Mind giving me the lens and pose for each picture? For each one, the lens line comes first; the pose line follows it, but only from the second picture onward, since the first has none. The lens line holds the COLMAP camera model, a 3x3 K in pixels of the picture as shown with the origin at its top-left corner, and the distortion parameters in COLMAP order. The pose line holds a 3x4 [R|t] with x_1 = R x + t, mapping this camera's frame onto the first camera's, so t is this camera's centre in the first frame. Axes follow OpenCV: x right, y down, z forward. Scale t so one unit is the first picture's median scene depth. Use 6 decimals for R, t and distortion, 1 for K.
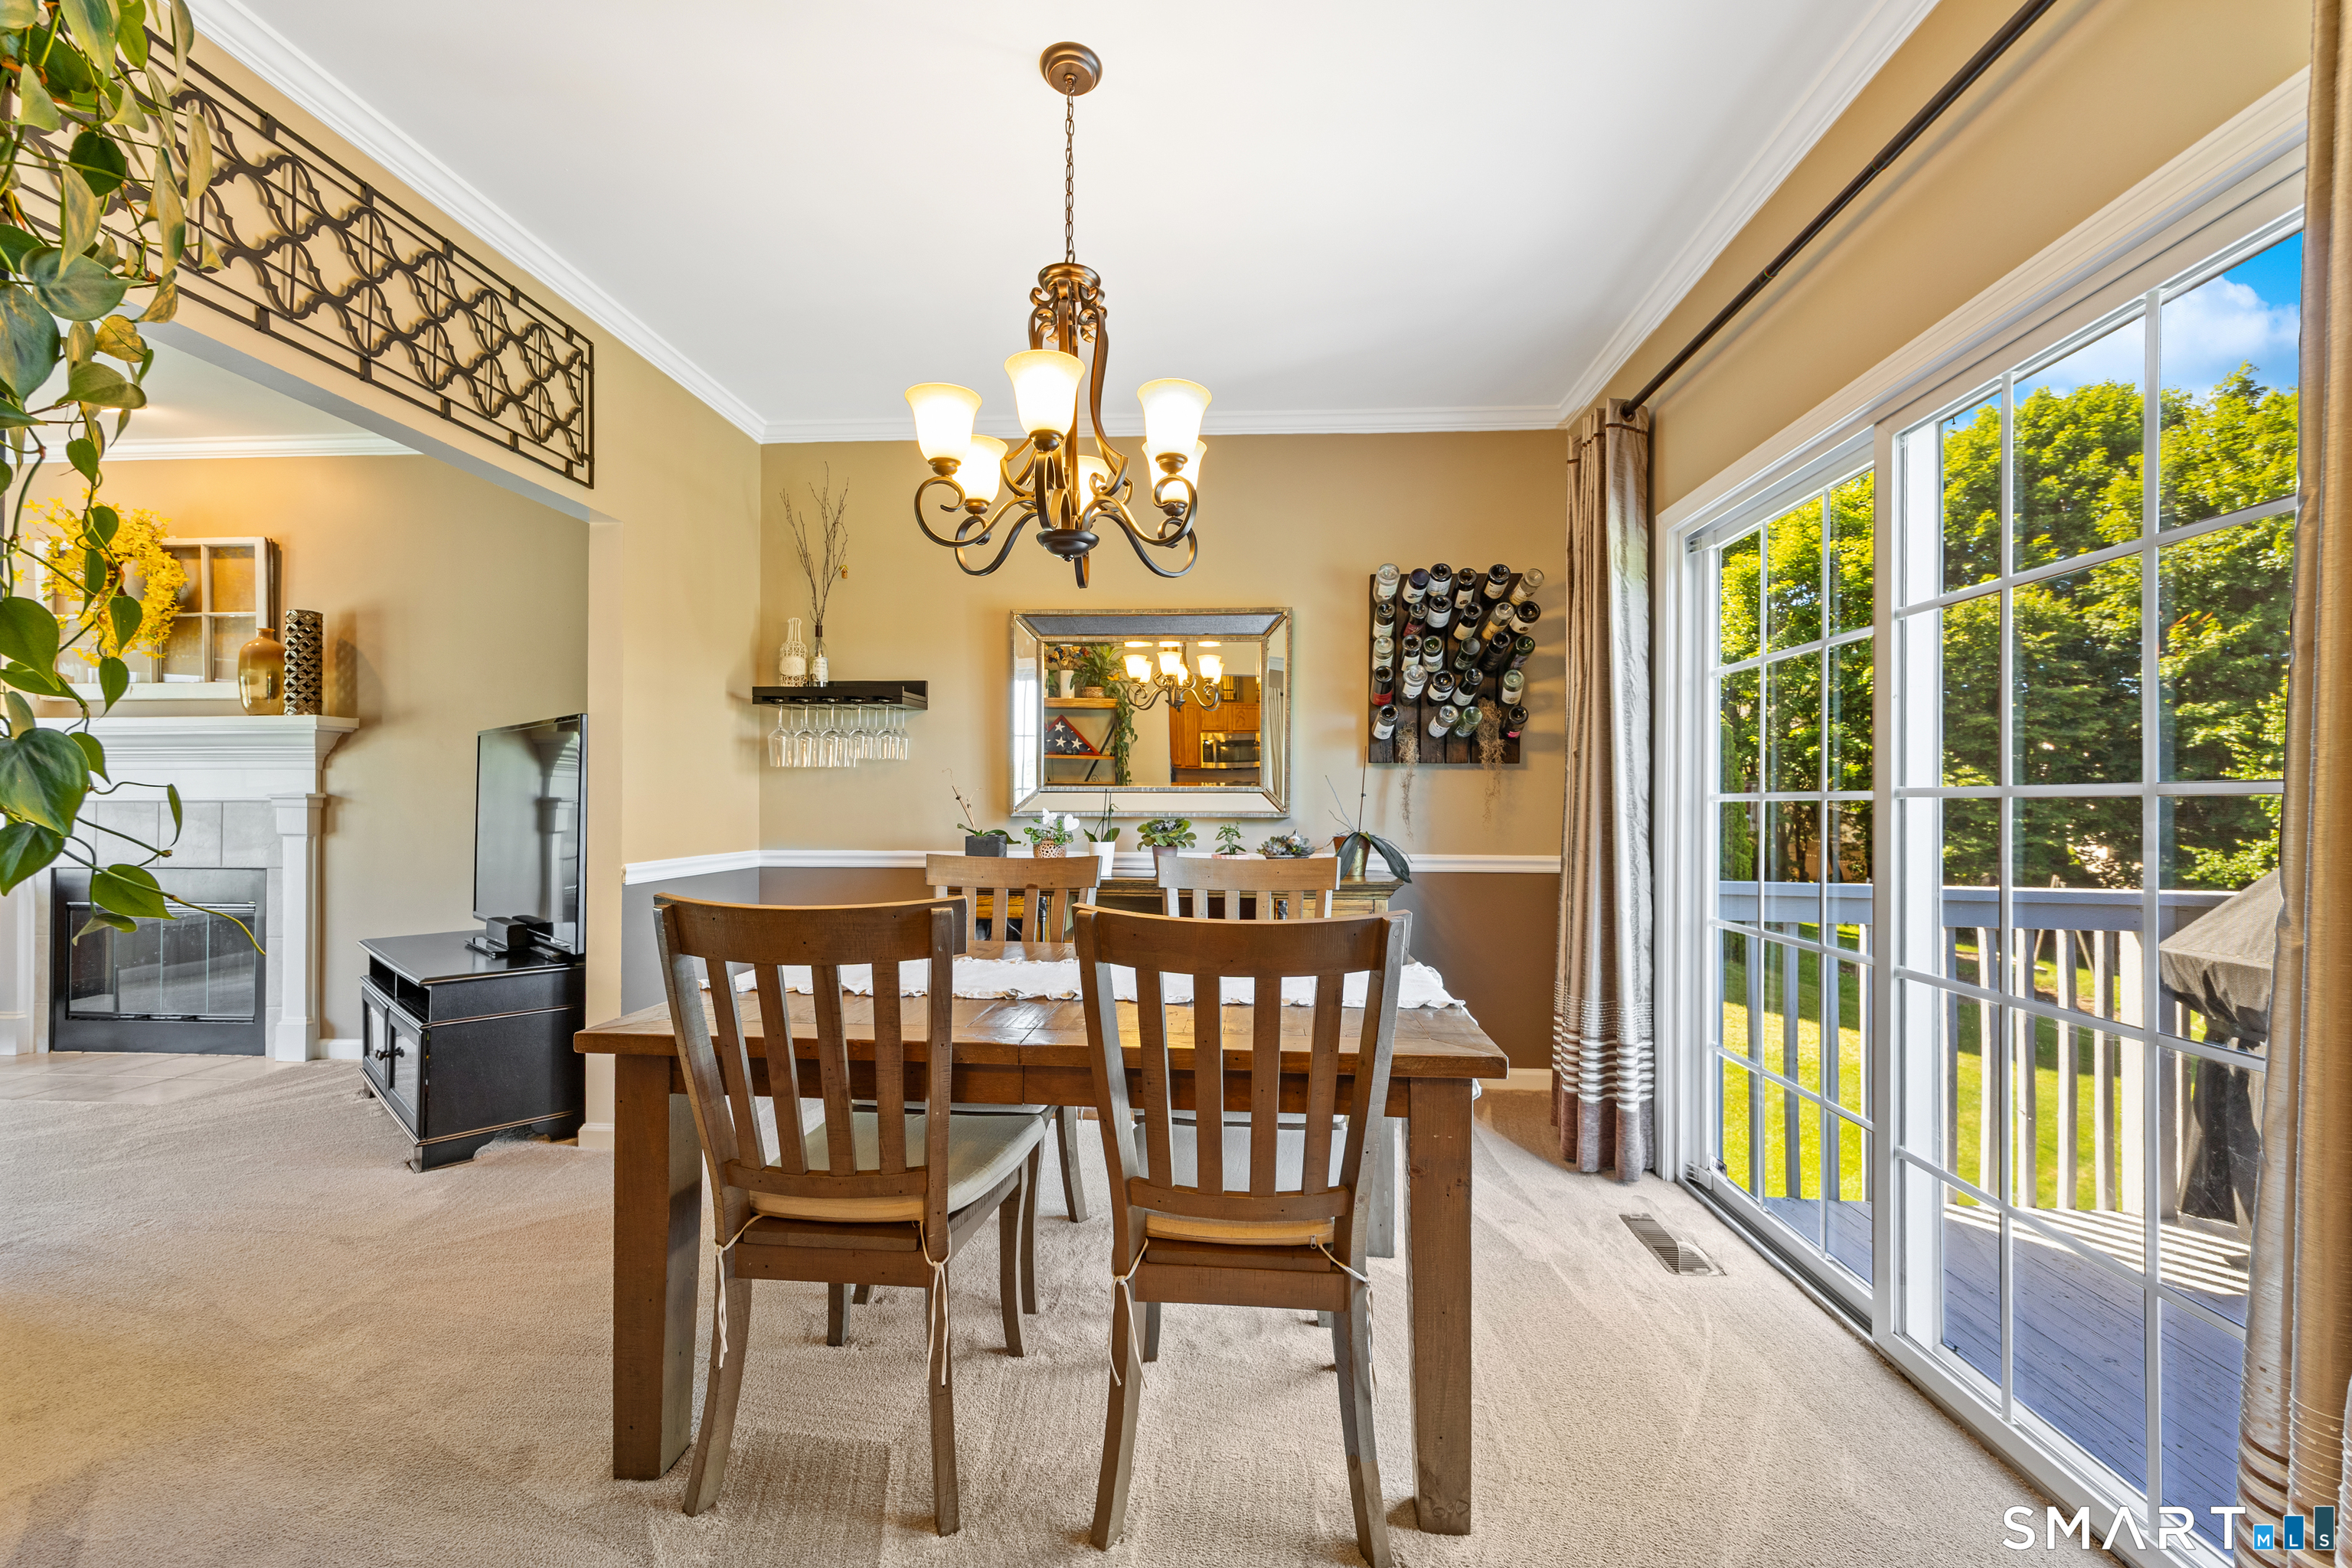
lens RADIAL K [[883.6, 0, 1140.0], [0, 883.6, 792.8], [0, 0, 1]] dist [0.000316, 0.000105]
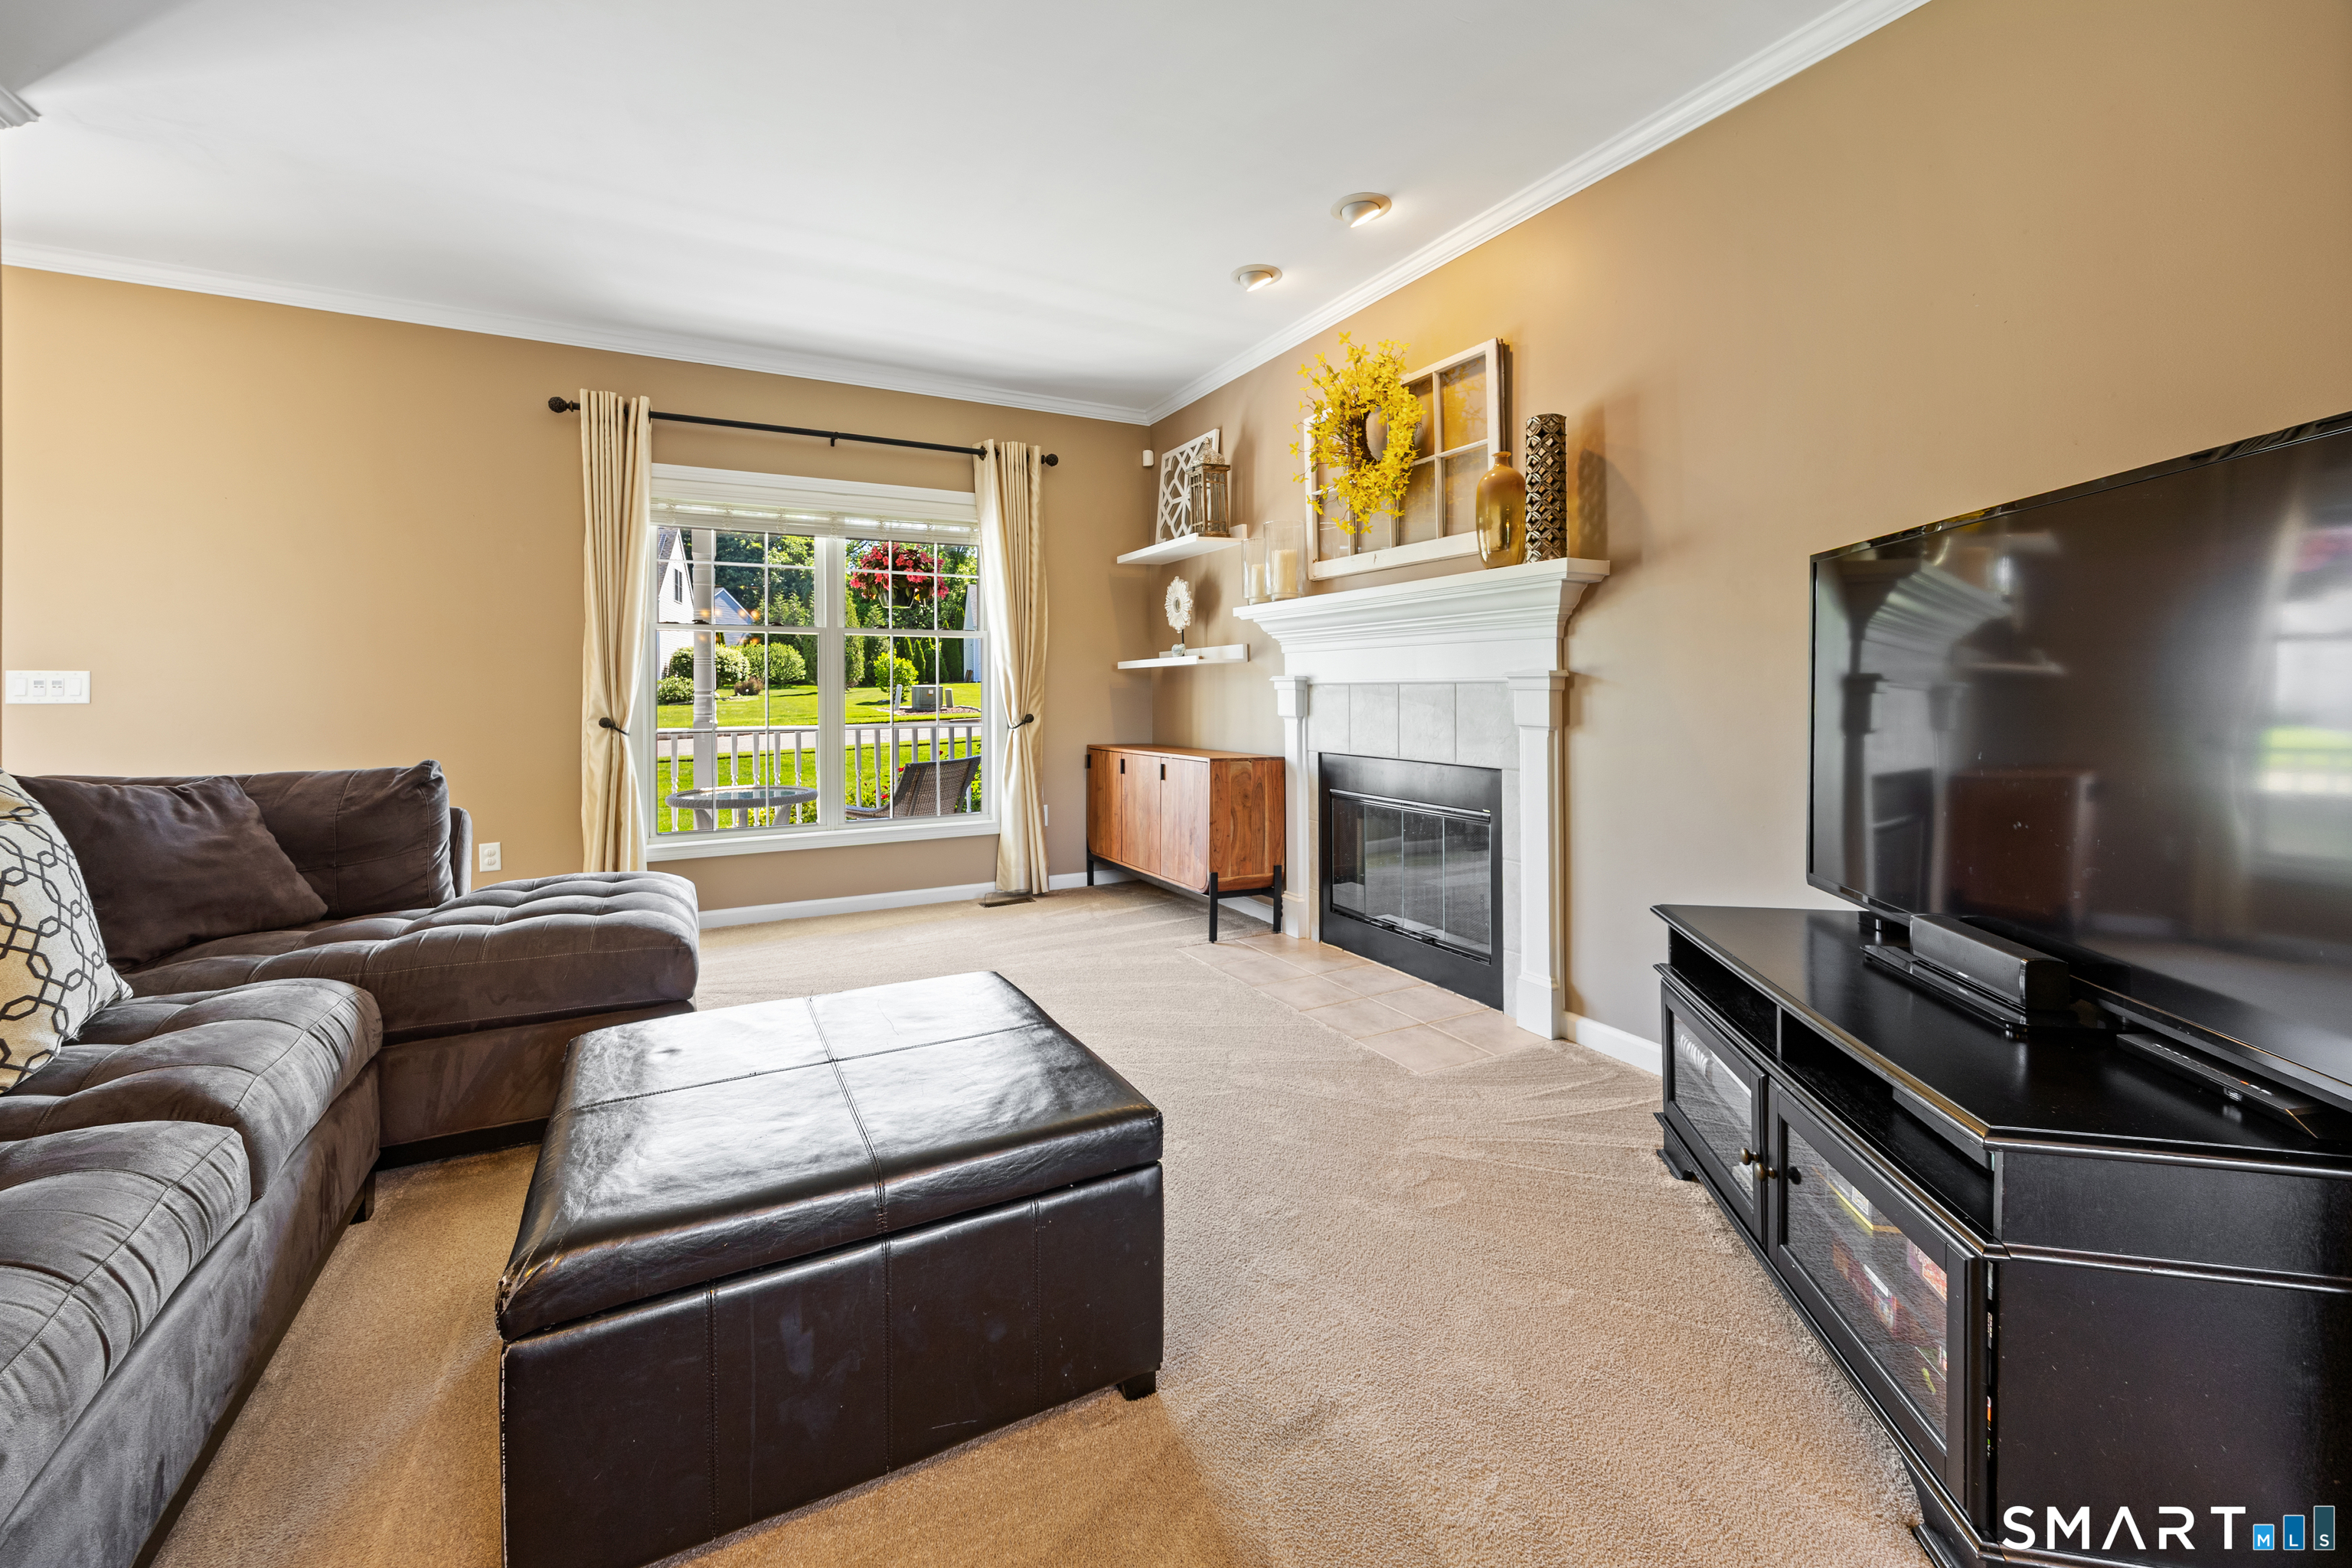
lens RADIAL K [[934.4, 0, 1190.7], [0, 934.4, 686.9], [0, 0, 1]] dist [0.000399, 0.000082]
pose [[0.539569, -0.003079, -0.841936, -0.449628], [0.011207, 0.999931, 0.003525, 0.008022], [0.841867, -0.011338, 0.539566, 0.334071]]
